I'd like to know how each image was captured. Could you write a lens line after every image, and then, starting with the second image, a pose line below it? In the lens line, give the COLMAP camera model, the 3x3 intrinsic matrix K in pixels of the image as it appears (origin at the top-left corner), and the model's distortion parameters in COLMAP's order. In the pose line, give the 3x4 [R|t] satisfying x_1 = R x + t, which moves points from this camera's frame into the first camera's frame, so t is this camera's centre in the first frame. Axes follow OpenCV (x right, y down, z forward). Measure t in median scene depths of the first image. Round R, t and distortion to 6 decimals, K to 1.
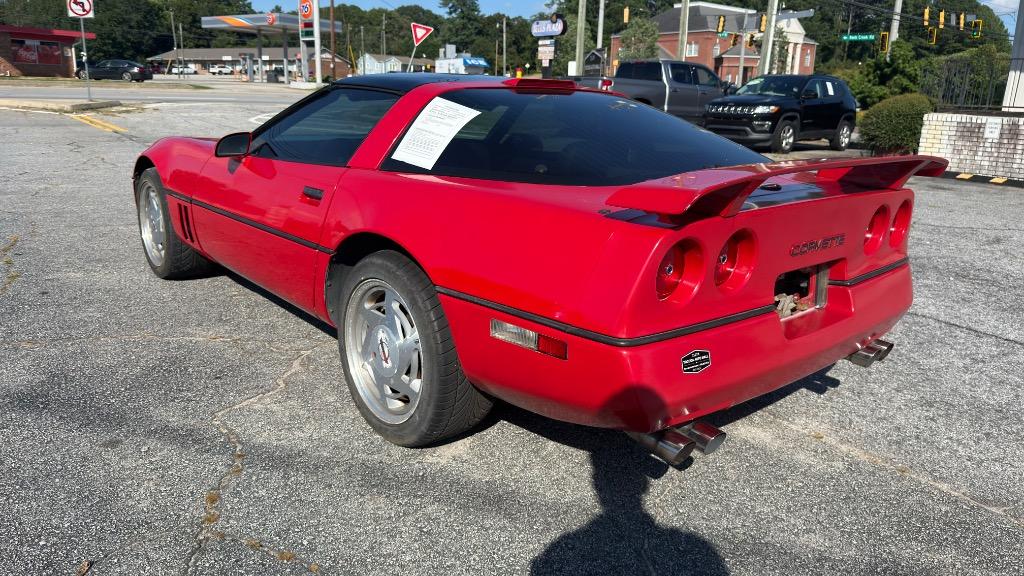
lens RADIAL K [[703.9, 0, 512.0], [0, 703.9, 288.0], [0, 0, 1]] dist [0.046887, -0.068822]
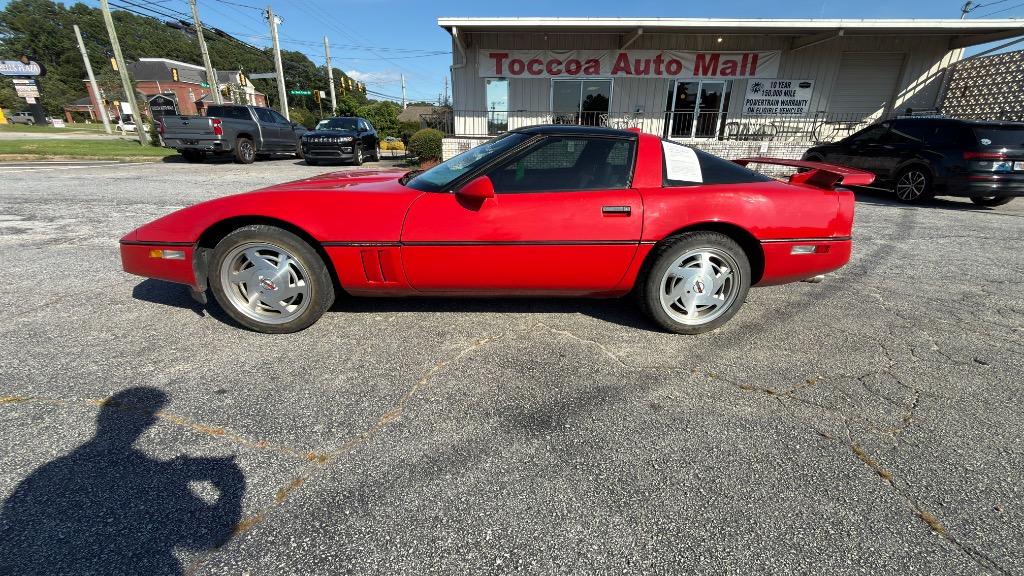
lens RADIAL K [[401.0, 0, 519.5], [0, 401.0, 283.0], [0, 0, 1]] dist [-0.000884, -0.000137]
pose [[0.624511, -0.287947, 0.725998, -0.233027], [0.212013, 0.957153, 0.197253, -0.042451], [-0.751689, 0.030735, 0.658801, 0.128888]]
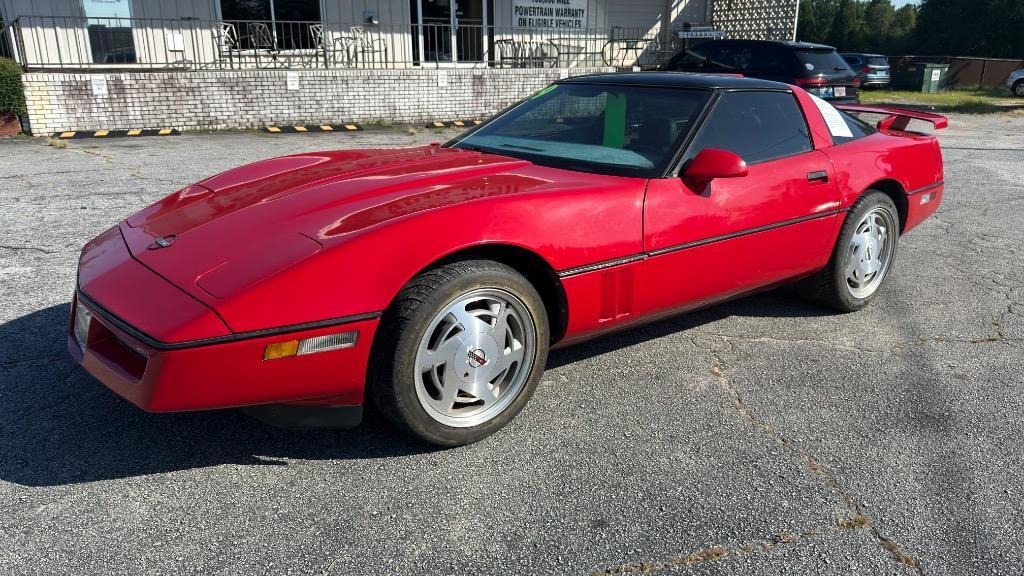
lens RADIAL K [[703.9, 0, 512.0], [0, 703.9, 288.0], [0, 0, 1]] dist [0.046887, -0.068822]
pose [[0.093423, -0.333495, 0.938111, -0.343239], [0.262598, 0.917122, 0.299882, -0.102154], [-0.960372, 0.218330, 0.173256, 0.291222]]
